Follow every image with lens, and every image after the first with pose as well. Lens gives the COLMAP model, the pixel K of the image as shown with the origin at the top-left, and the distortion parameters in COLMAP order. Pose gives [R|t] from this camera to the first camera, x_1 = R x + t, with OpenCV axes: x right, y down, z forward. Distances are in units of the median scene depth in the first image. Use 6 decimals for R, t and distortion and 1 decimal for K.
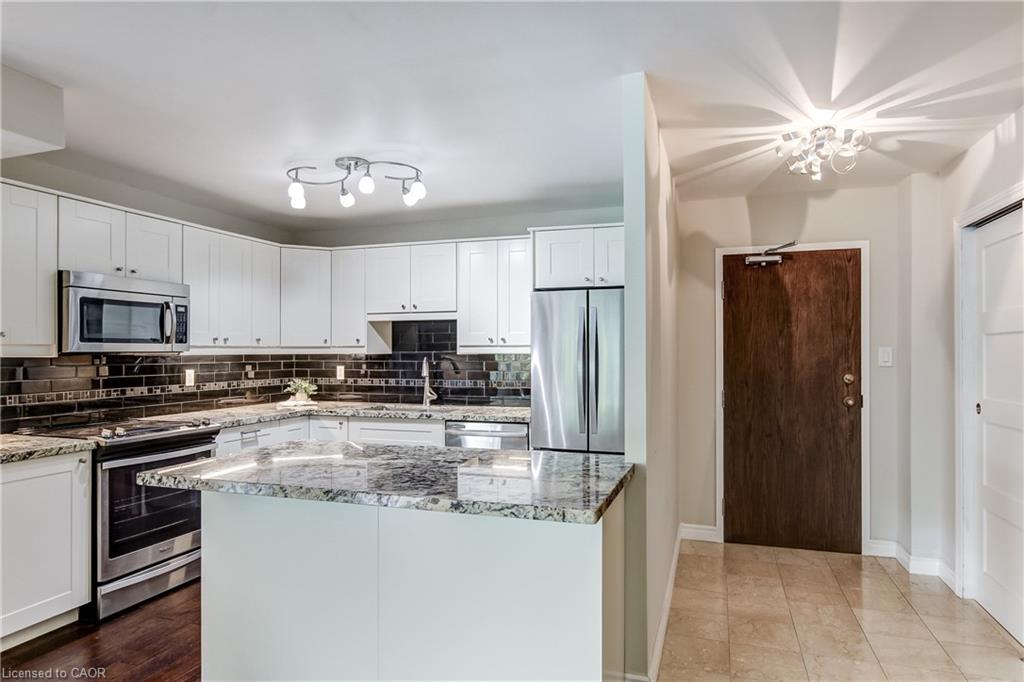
lens RADIAL K [[633.3, 0, 511.6], [0, 633.3, 347.4], [0, 0, 1]] dist [-0.018072, 0.016177]
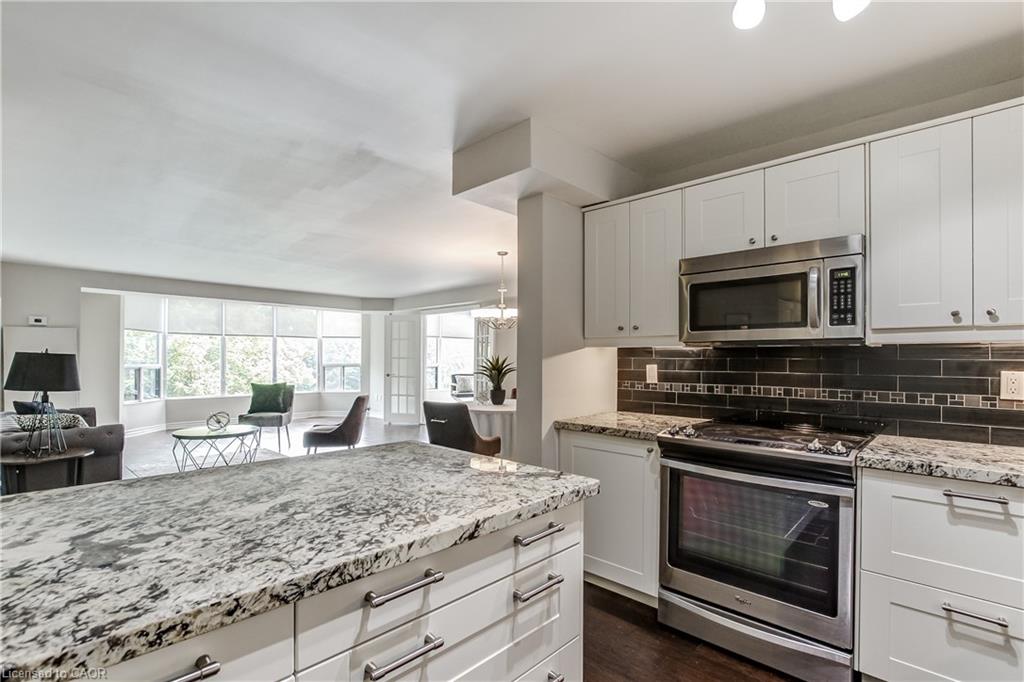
lens RADIAL K [[478.0, 0, 515.4], [0, 478.0, 355.4], [0, 0, 1]] dist [-0.017592, 0.004392]
pose [[-0.416628, -0.007504, -0.909046, 0.063463], [-0.001393, 0.999970, -0.007616, 0.025654], [0.909076, -0.001907, -0.416626, 0.786701]]
